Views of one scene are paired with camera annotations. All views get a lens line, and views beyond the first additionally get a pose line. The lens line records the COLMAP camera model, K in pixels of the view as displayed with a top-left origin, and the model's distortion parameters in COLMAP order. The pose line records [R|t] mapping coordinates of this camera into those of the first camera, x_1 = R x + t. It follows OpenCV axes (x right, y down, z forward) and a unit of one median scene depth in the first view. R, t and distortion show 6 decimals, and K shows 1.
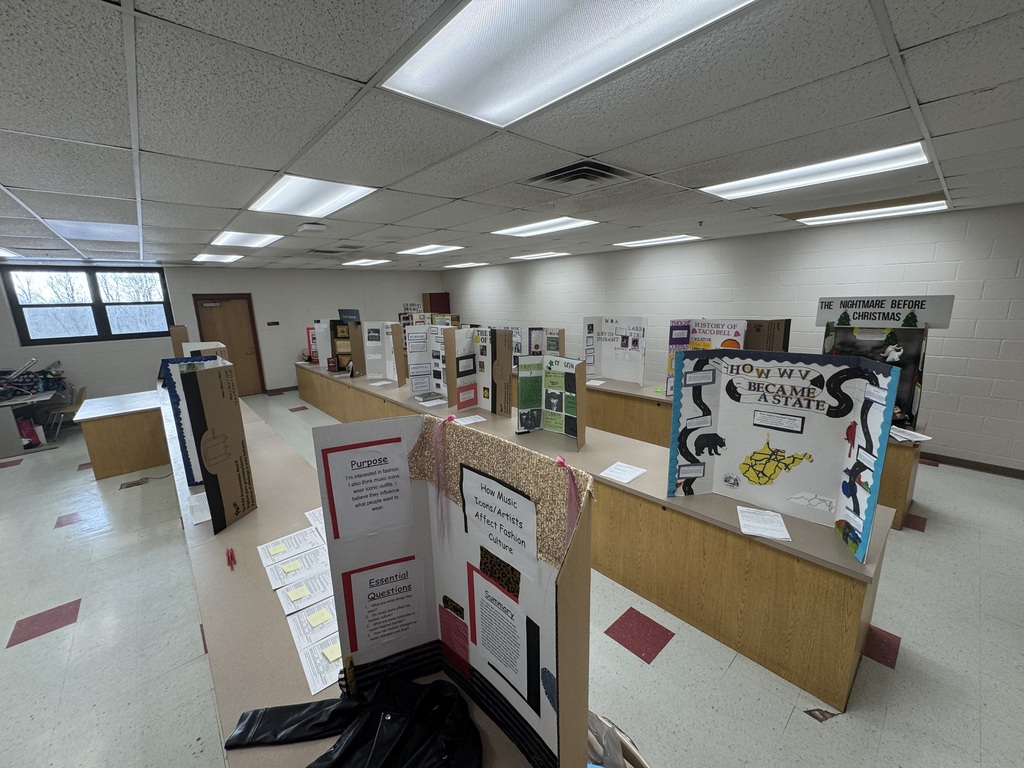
lens RADIAL K [[406.5, 0, 508.8], [0, 406.5, 385.0], [0, 0, 1]] dist [-0.002881, 0.000235]
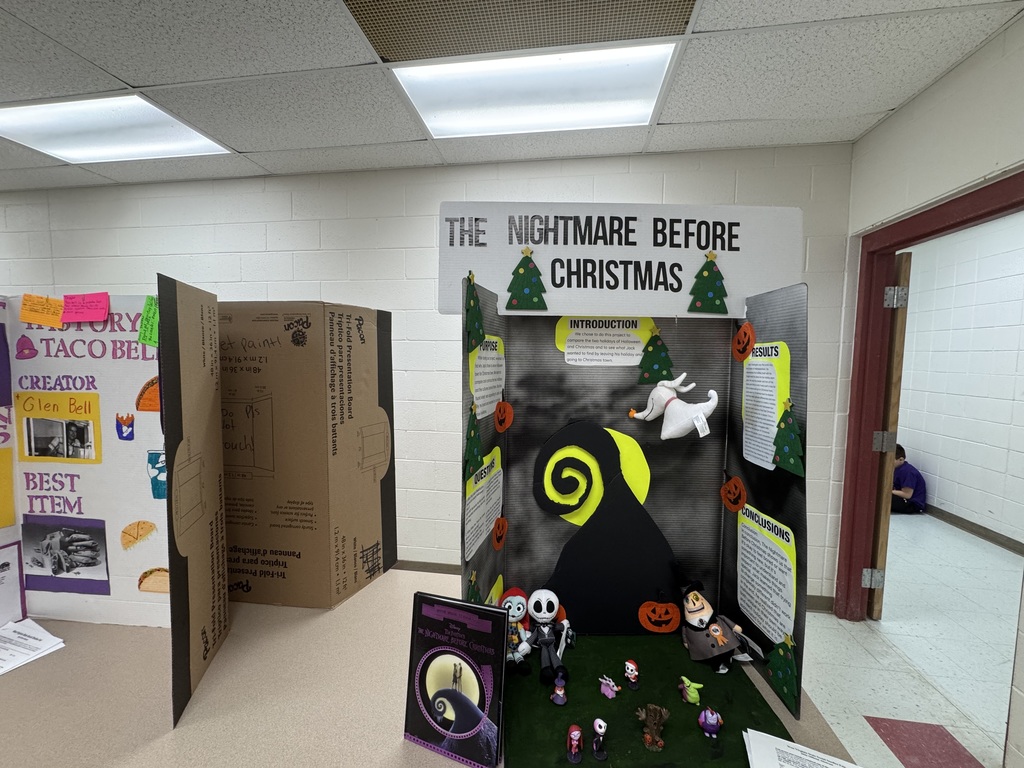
lens RADIAL K [[406.5, 0, 515.5], [0, 406.5, 385.0], [0, 0, 1]] dist [-0.002881, 0.000235]
pose [[0.769311, -0.005480, 0.638851, 0.675301], [0.105035, 0.987441, -0.118014, -0.071653], [-0.630181, 0.157891, 0.760225, 0.842477]]
